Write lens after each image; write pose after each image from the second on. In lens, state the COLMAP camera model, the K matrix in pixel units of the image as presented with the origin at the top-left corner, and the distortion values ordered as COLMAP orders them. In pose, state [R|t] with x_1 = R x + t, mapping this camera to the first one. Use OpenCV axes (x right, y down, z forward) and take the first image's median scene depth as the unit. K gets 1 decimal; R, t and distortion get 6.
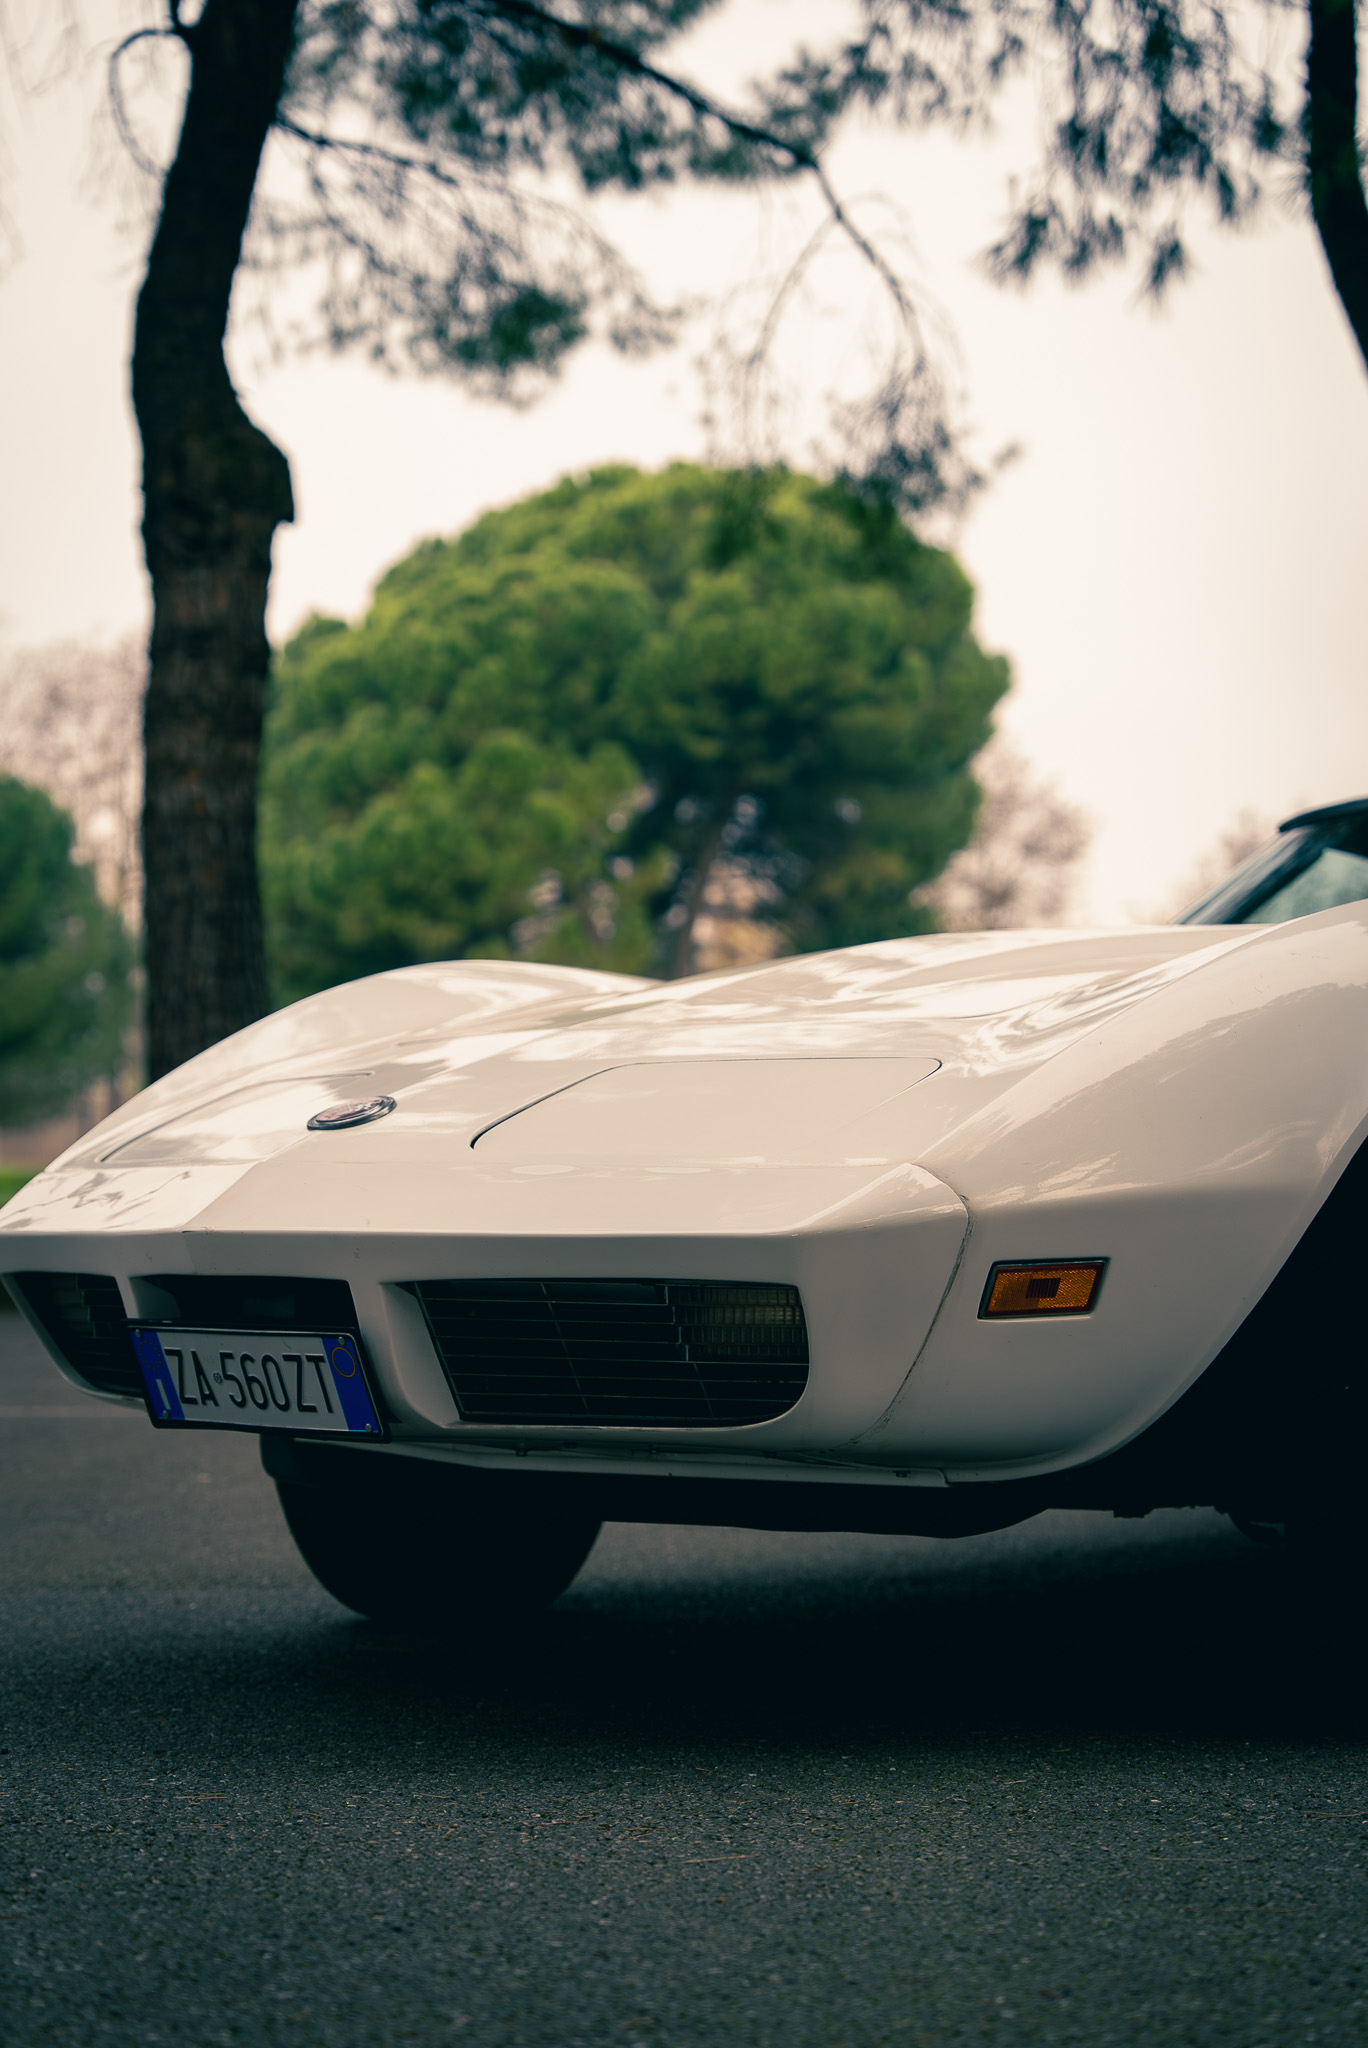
lens RADIAL K [[3489.2, 0, 693.5], [0, 3489.2, 1071.6], [0, 0, 1]] dist [0.015693, 0.000000]
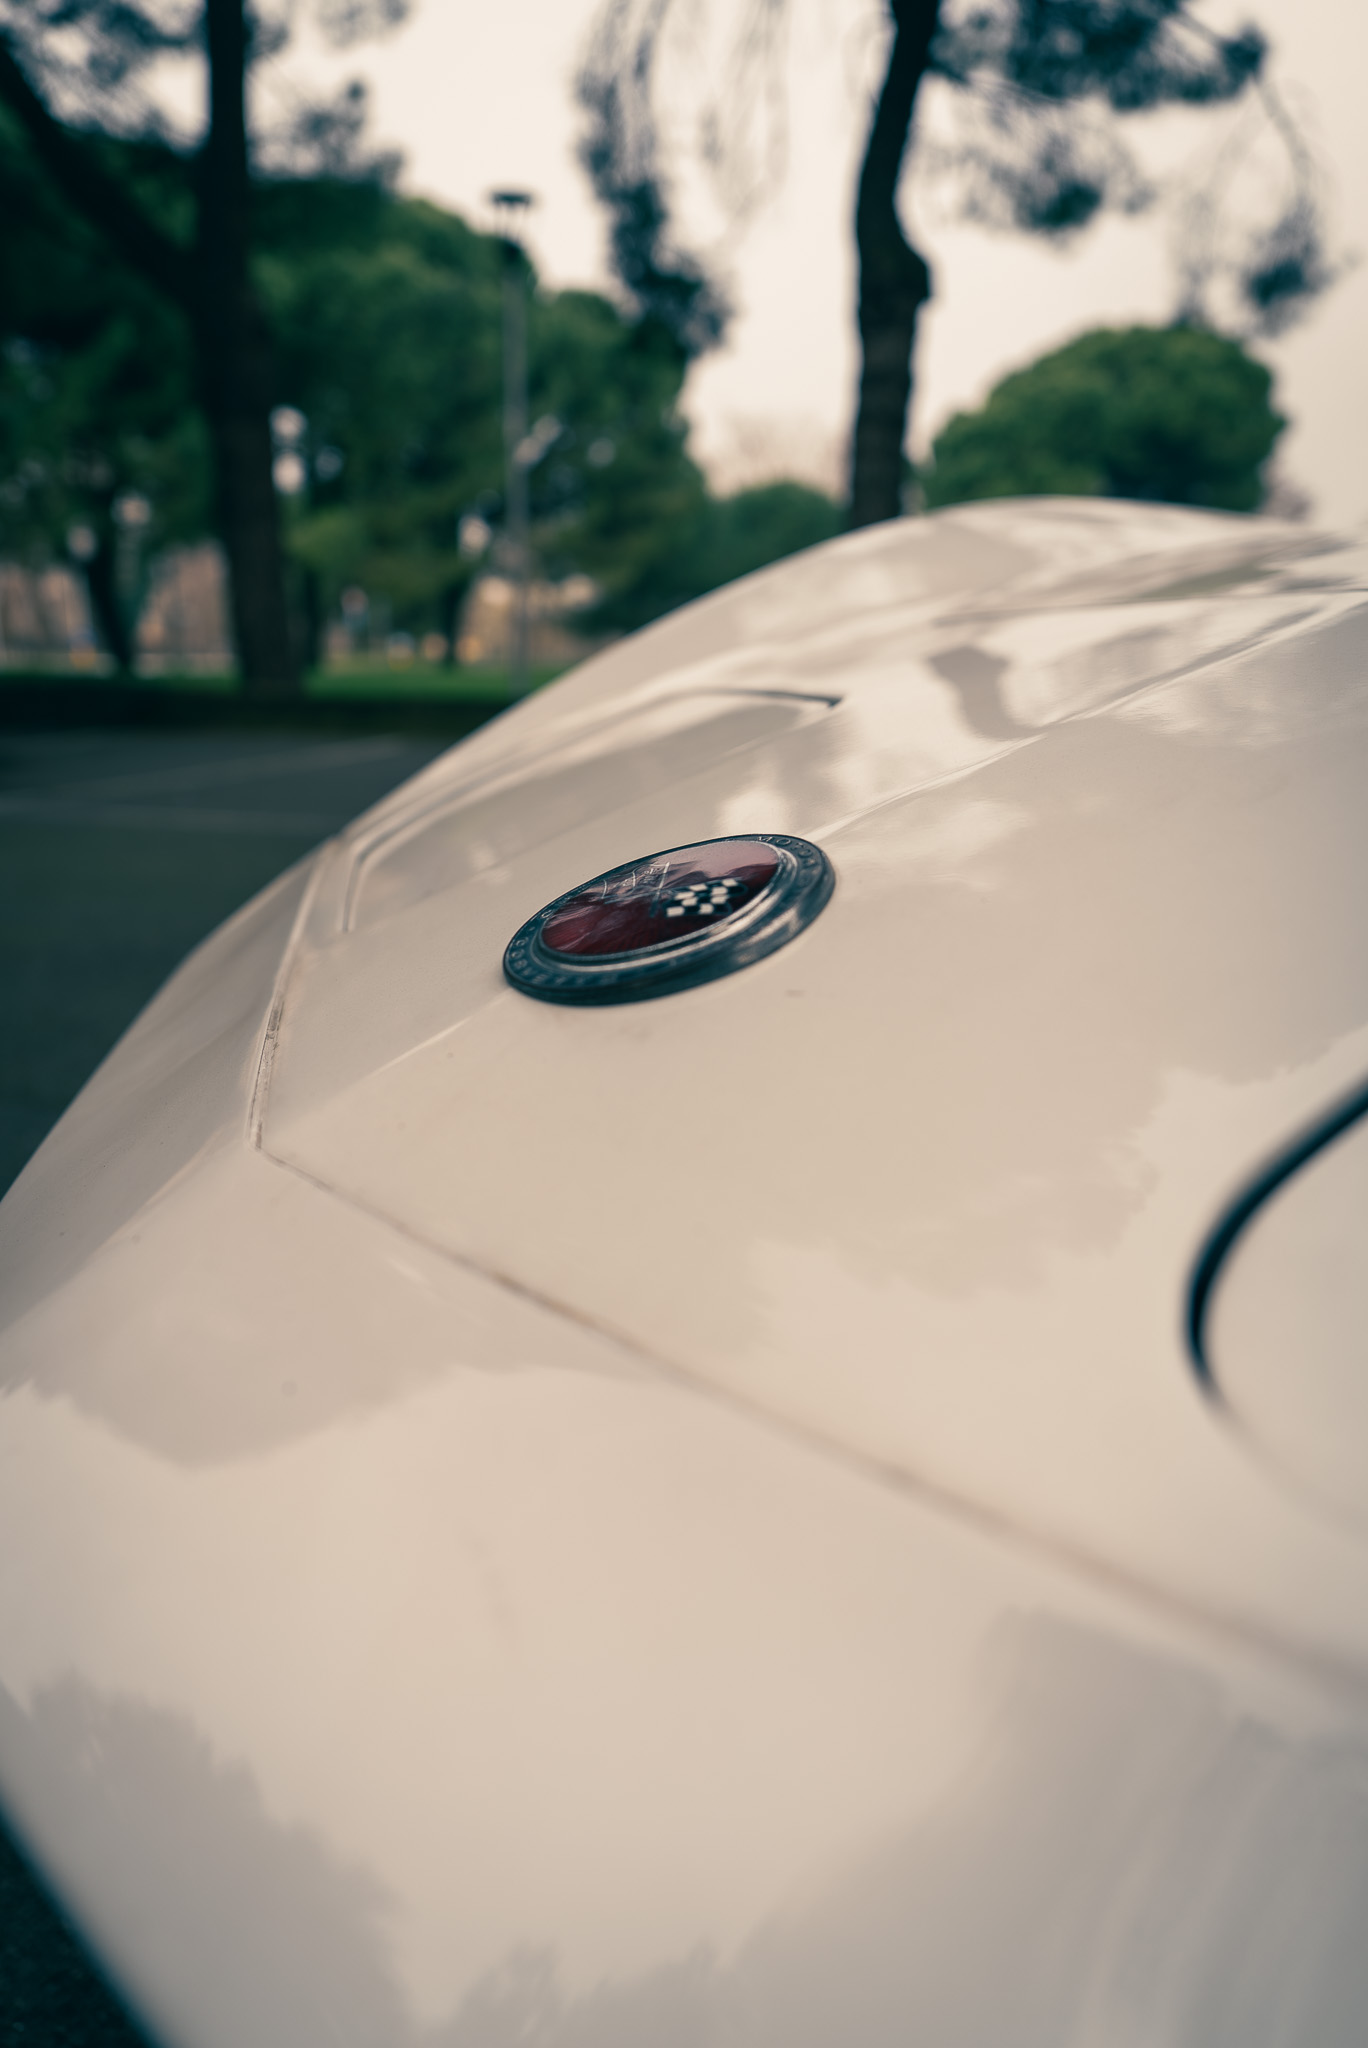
lens RADIAL K [[1386.1, 0, 670.9], [0, 1386.1, 1017.8], [0, 0, 1]] dist [-0.017710, 0.001041]
pose [[0.956154, 0.080678, -0.281531, -0.015168], [0.000453, 0.960898, 0.276902, -0.001684], [0.292862, -0.264889, 0.918730, 0.212559]]
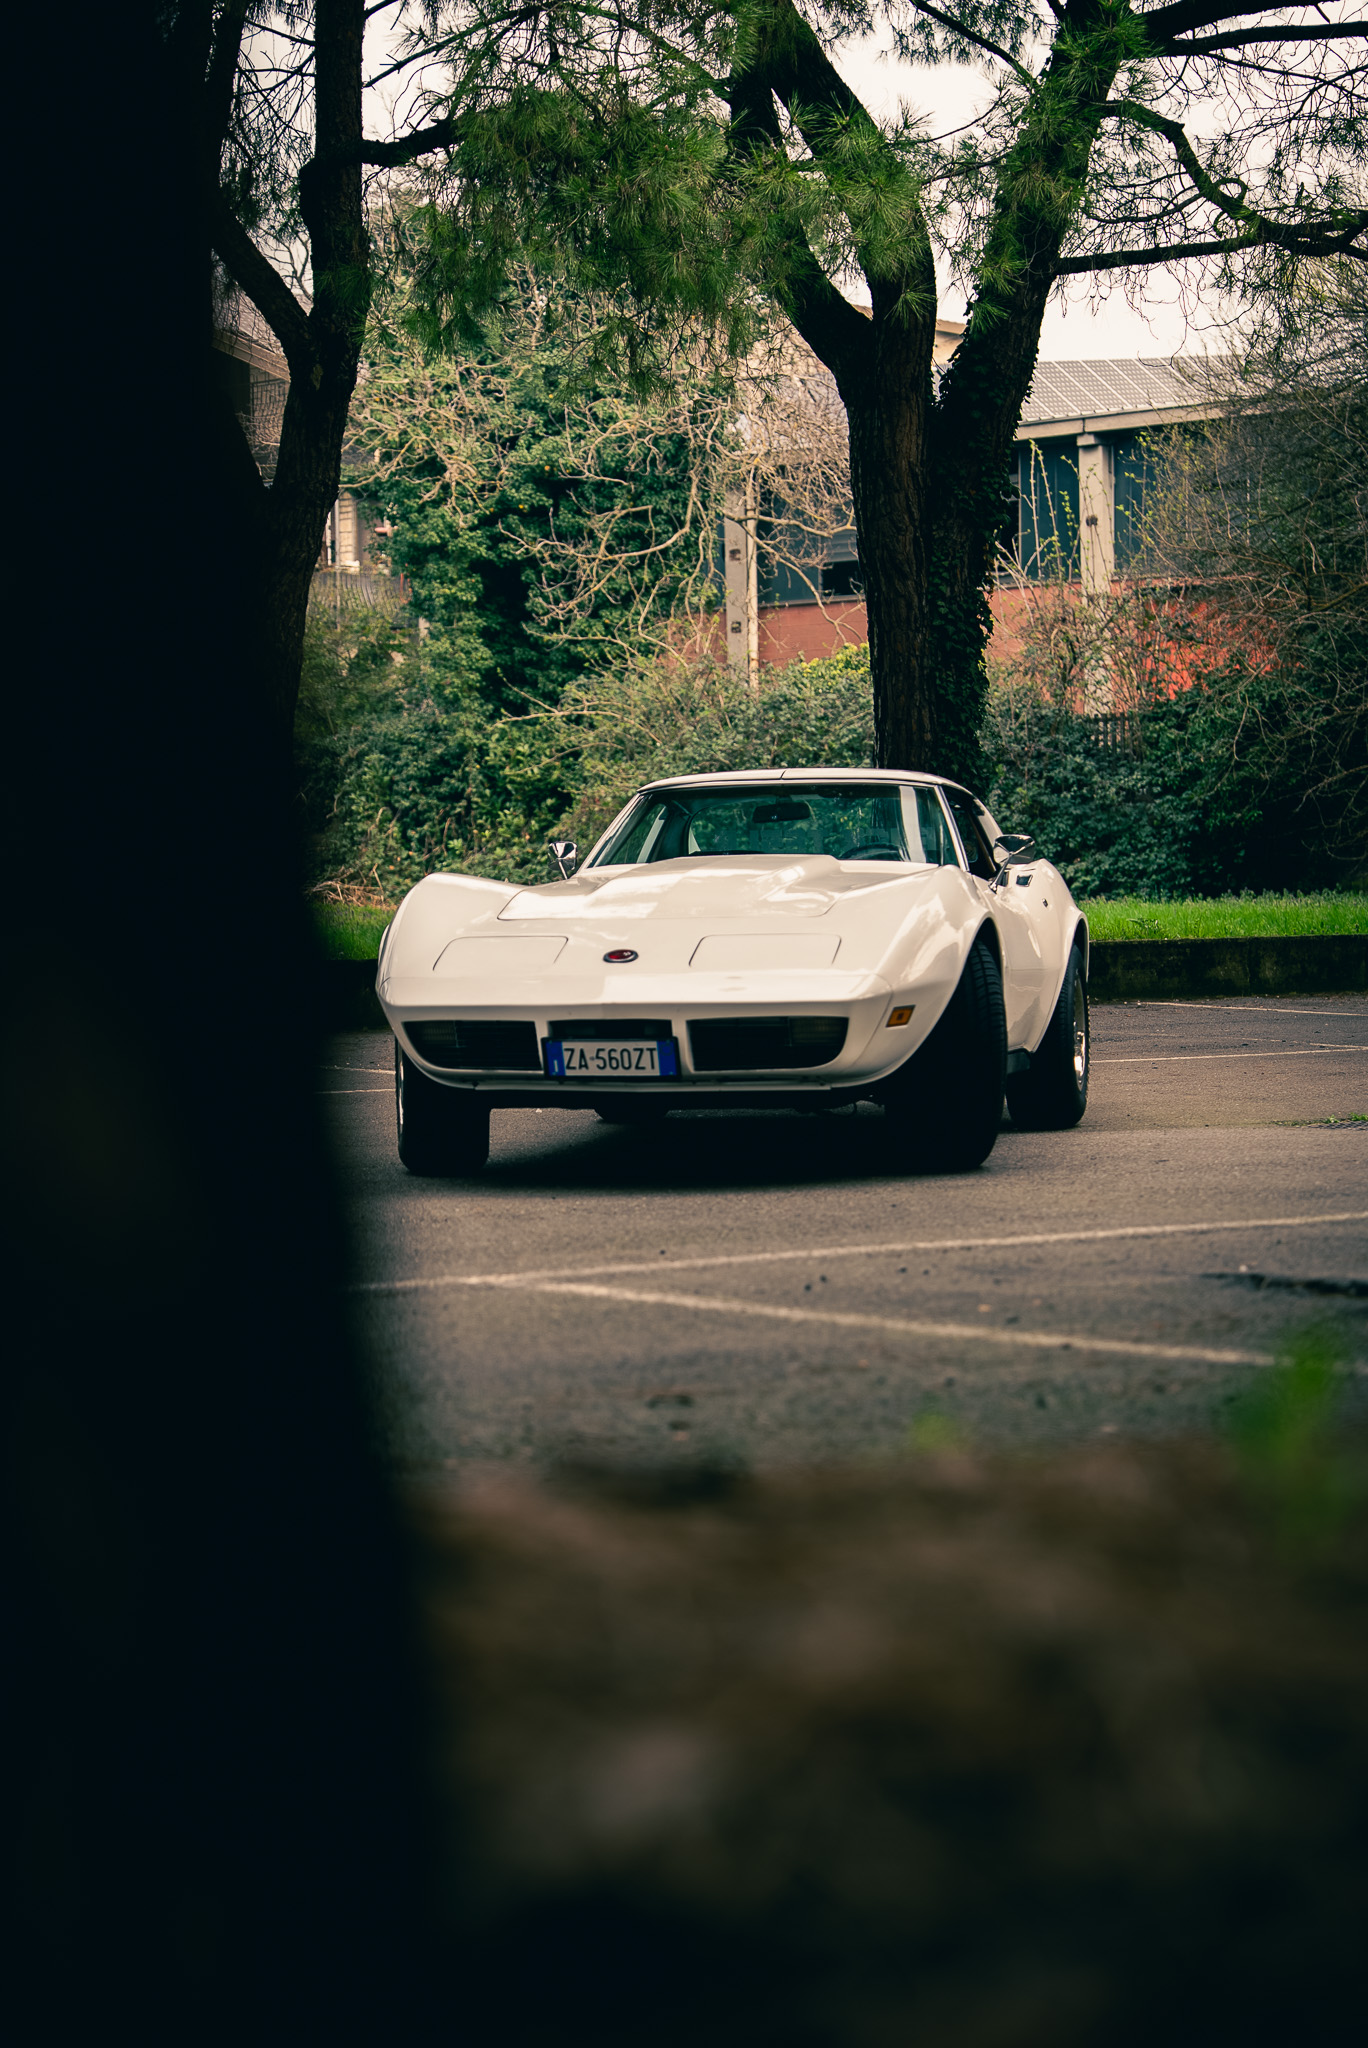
lens RADIAL K [[3793.4, 0, 684.6], [0, 3793.4, 1012.4], [0, 0, 1]] dist [-0.010373, 0.000000]
pose [[0.852400, -0.024756, 0.522304, -0.363407], [-0.008117, 0.998132, 0.060556, -0.027892], [-0.522828, -0.055857, 0.850606, -0.338818]]
